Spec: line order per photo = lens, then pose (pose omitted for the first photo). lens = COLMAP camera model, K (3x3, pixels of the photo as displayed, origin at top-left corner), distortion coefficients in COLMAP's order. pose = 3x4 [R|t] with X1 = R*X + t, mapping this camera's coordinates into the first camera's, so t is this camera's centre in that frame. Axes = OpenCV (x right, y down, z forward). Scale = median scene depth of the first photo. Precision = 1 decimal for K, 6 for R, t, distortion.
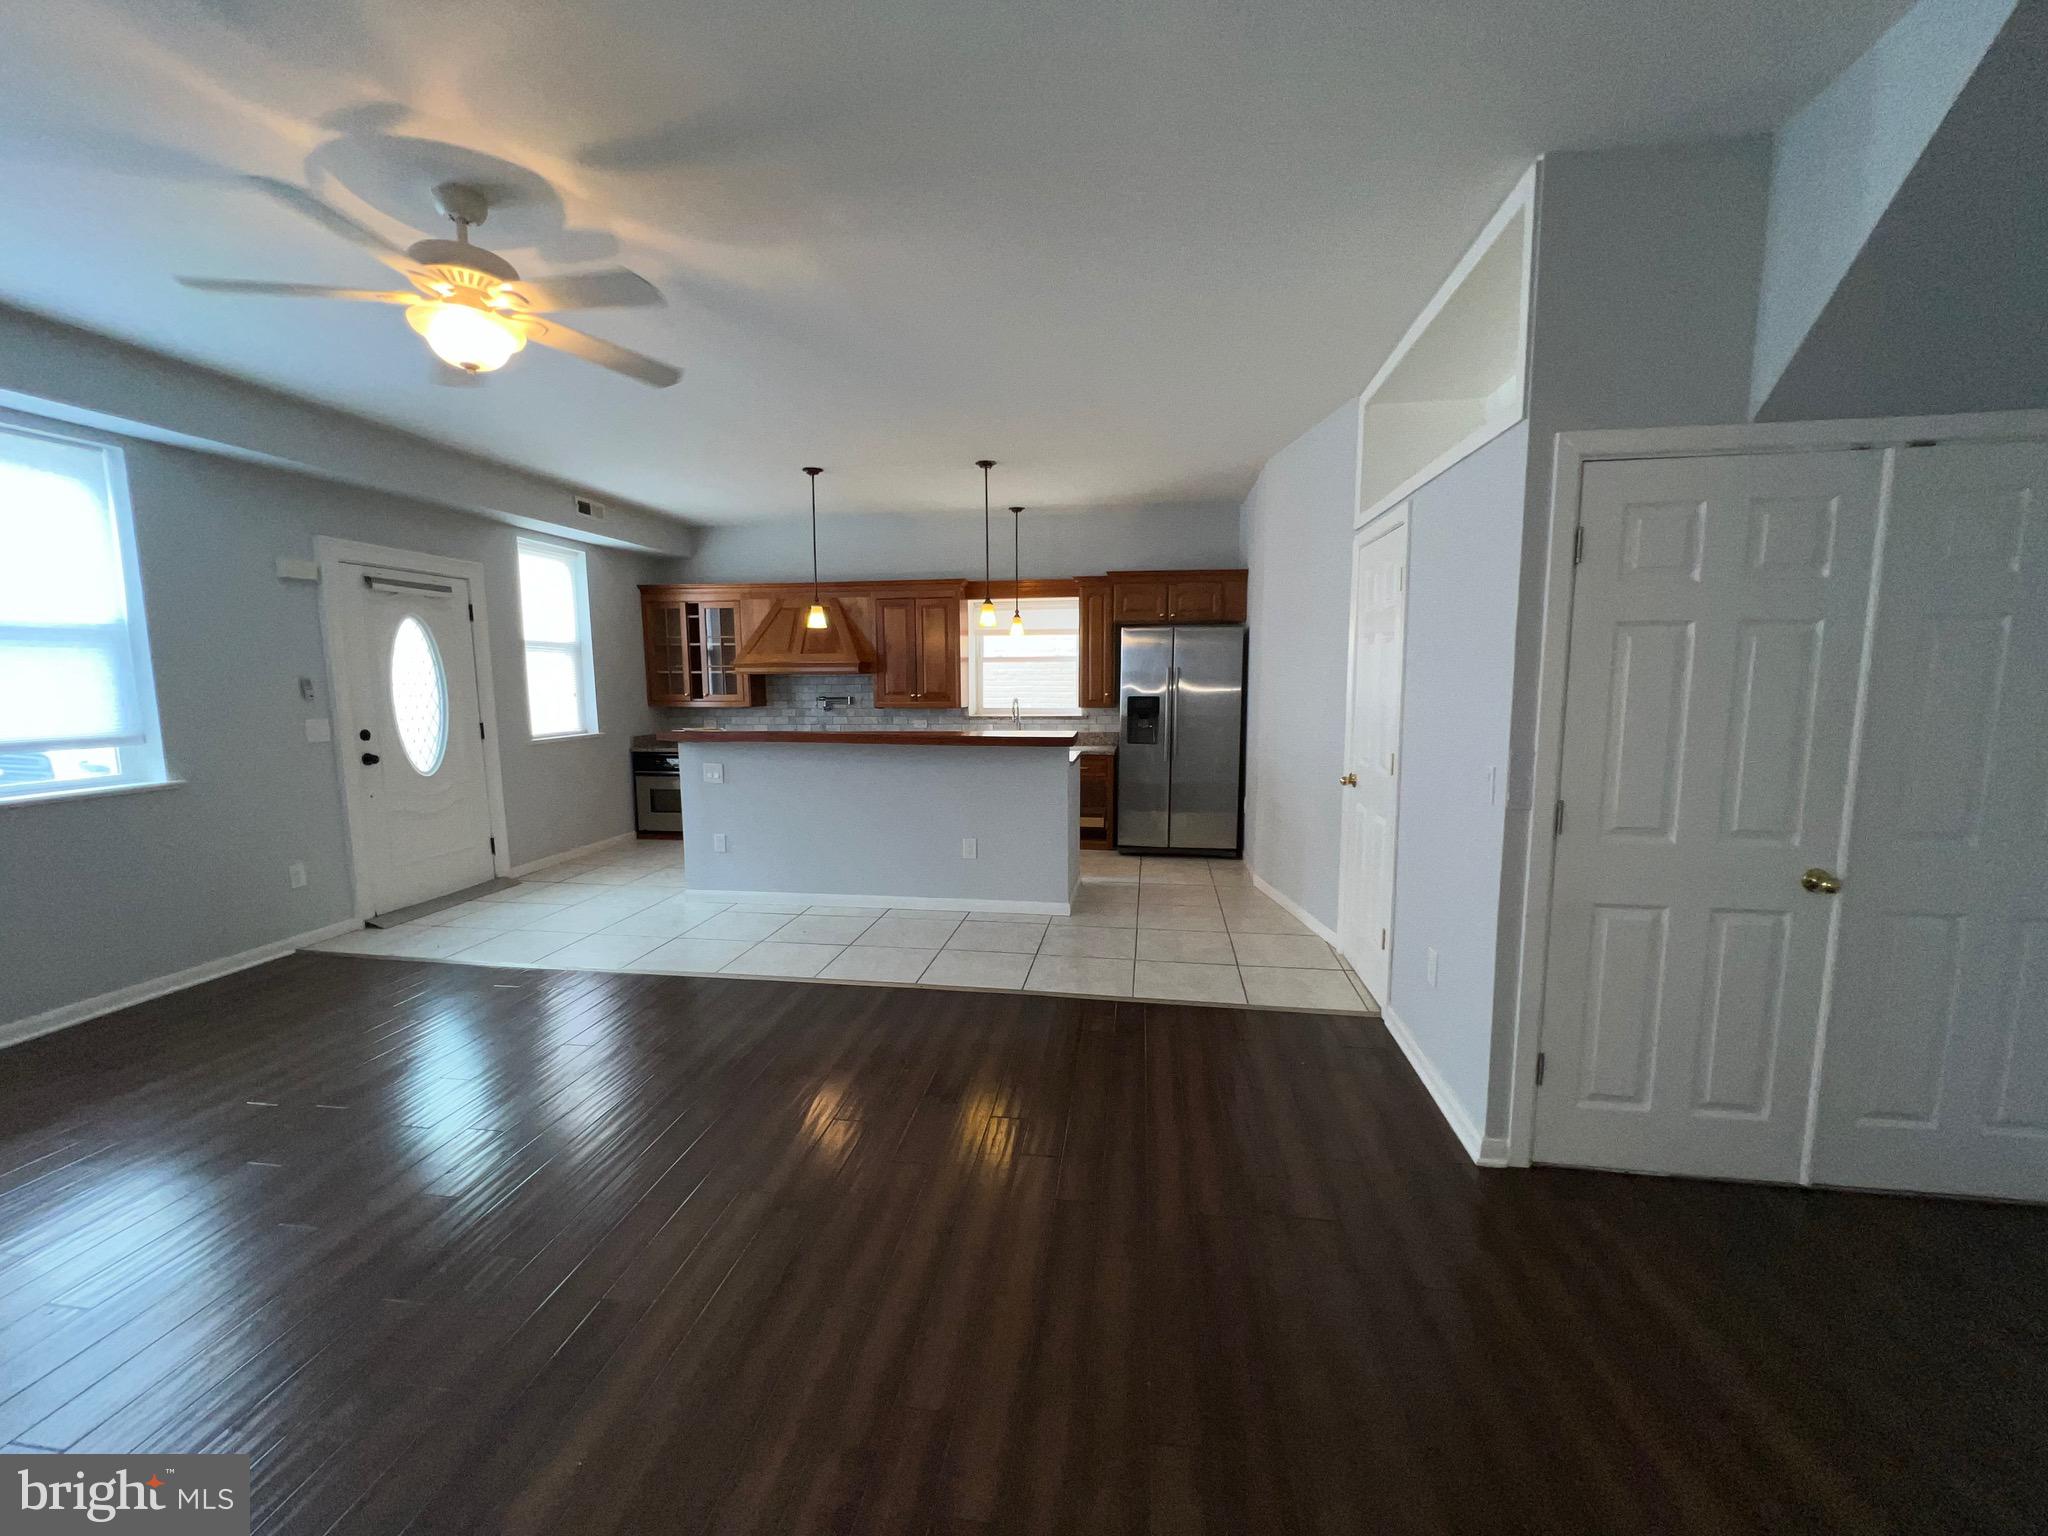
lens RADIAL K [[819.4, 0, 1023.6], [0, 819.4, 772.5], [0, 0, 1]] dist [-0.004698, 0.001070]
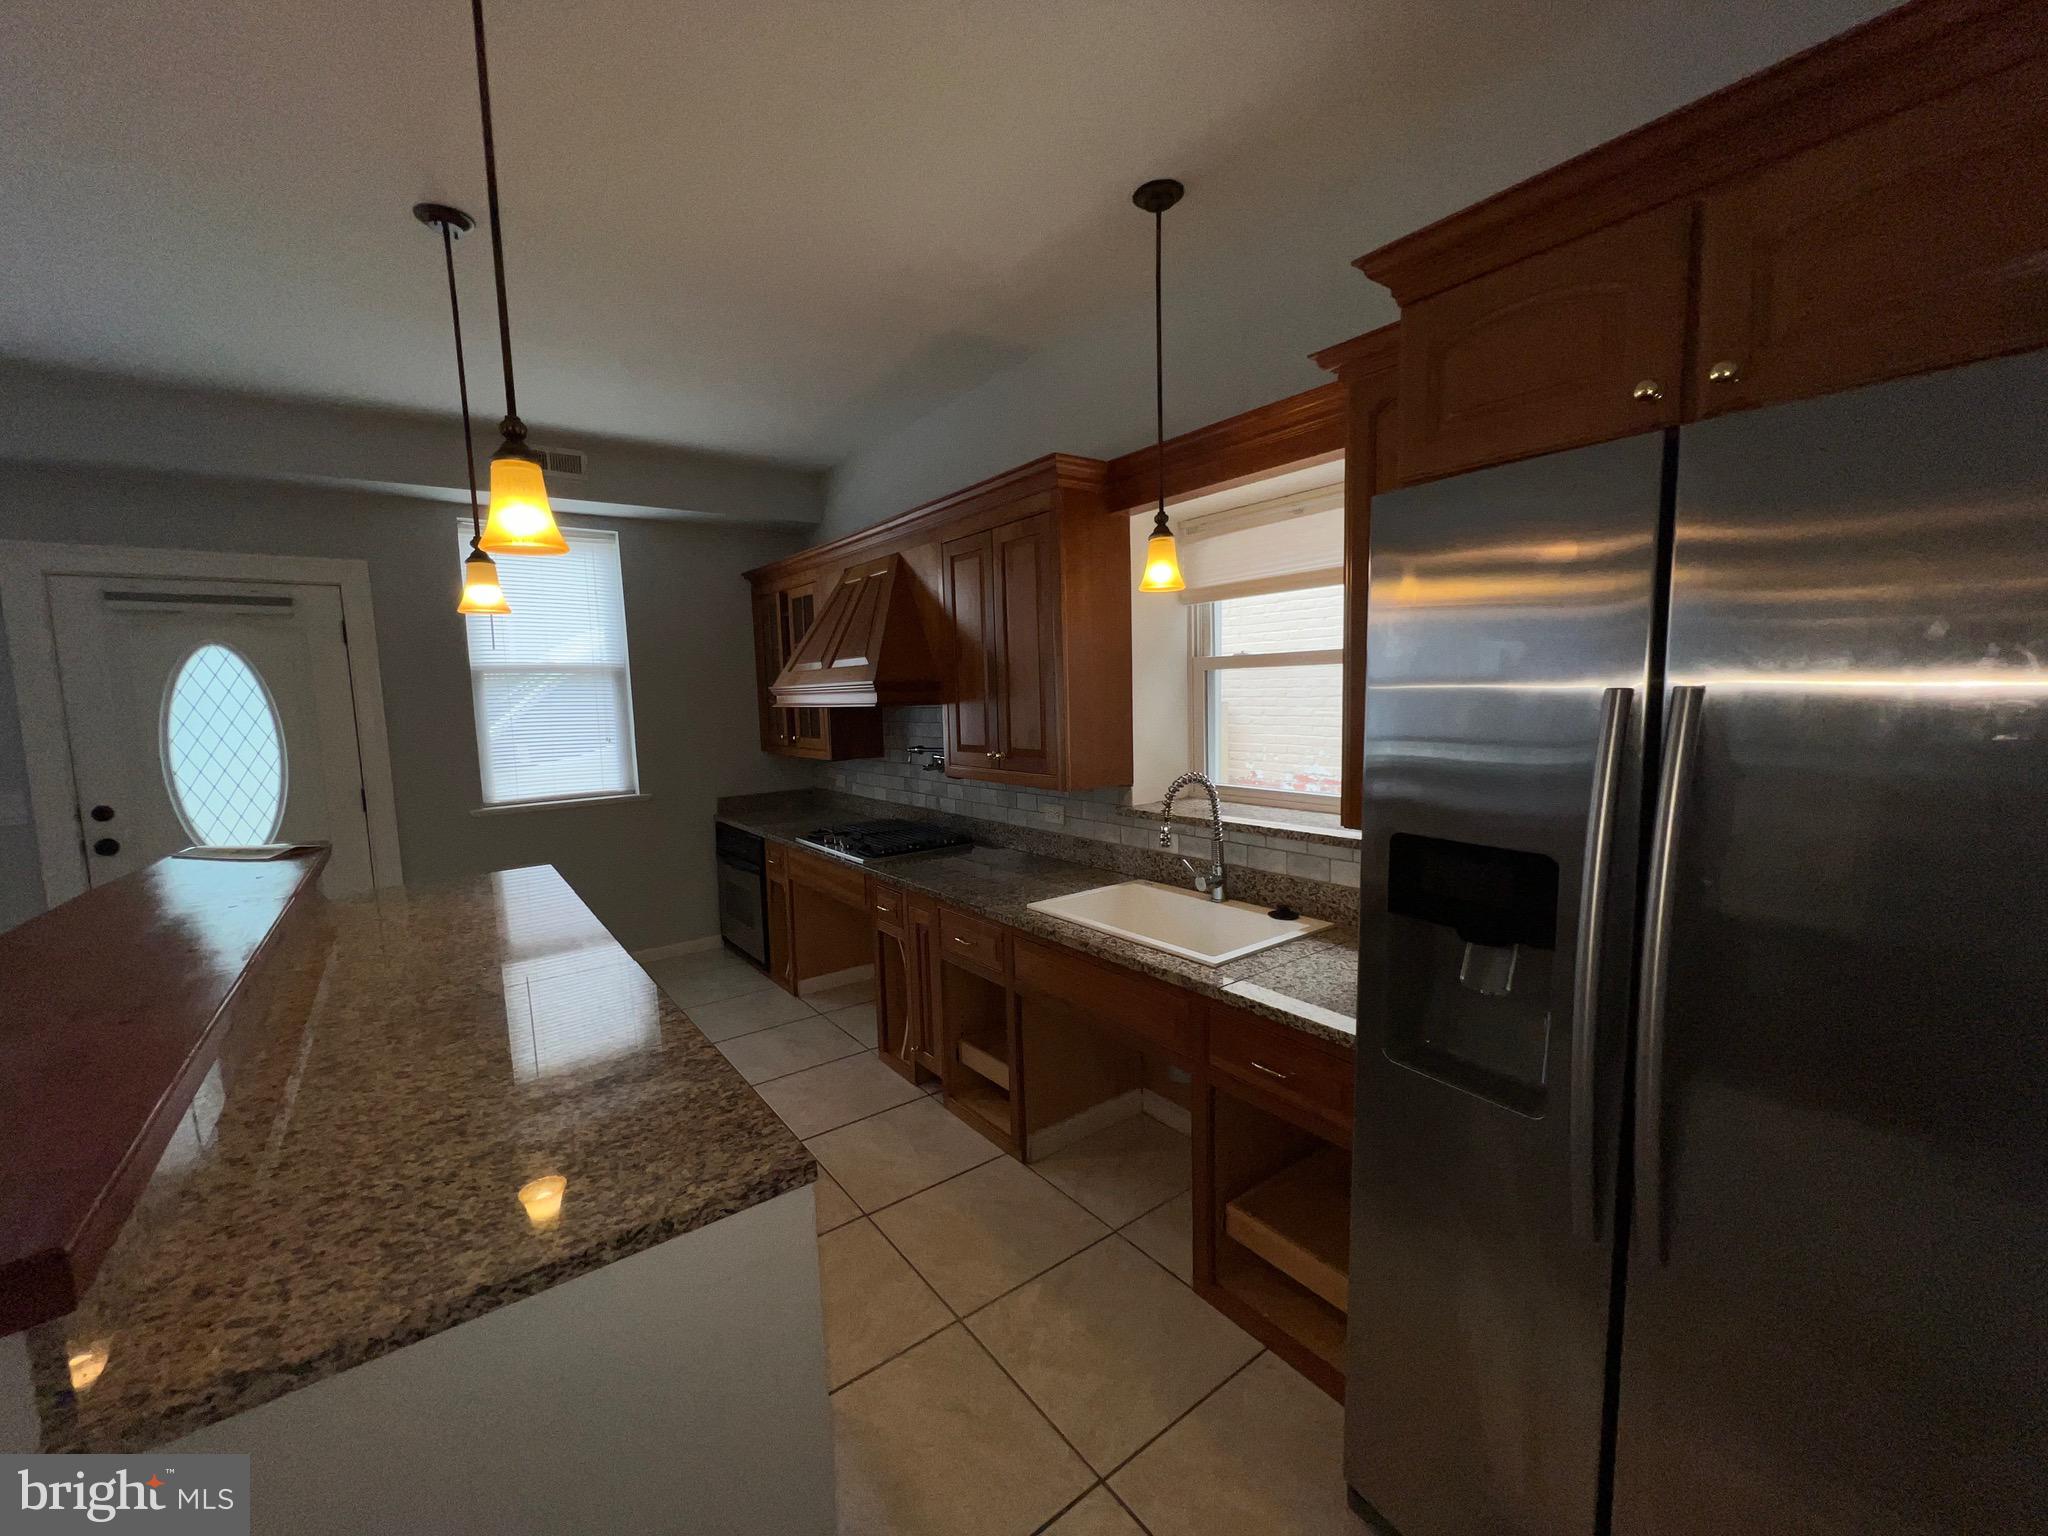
lens RADIAL K [[818.4, 0, 1017.6], [0, 818.4, 774.1], [0, 0, 1]] dist [-0.001967, -0.000098]
pose [[0.710212, 0.055094, -0.701829, 0.202452], [-0.055797, 0.998202, 0.021896, -0.107043], [0.701773, 0.023609, 0.712009, 0.798591]]
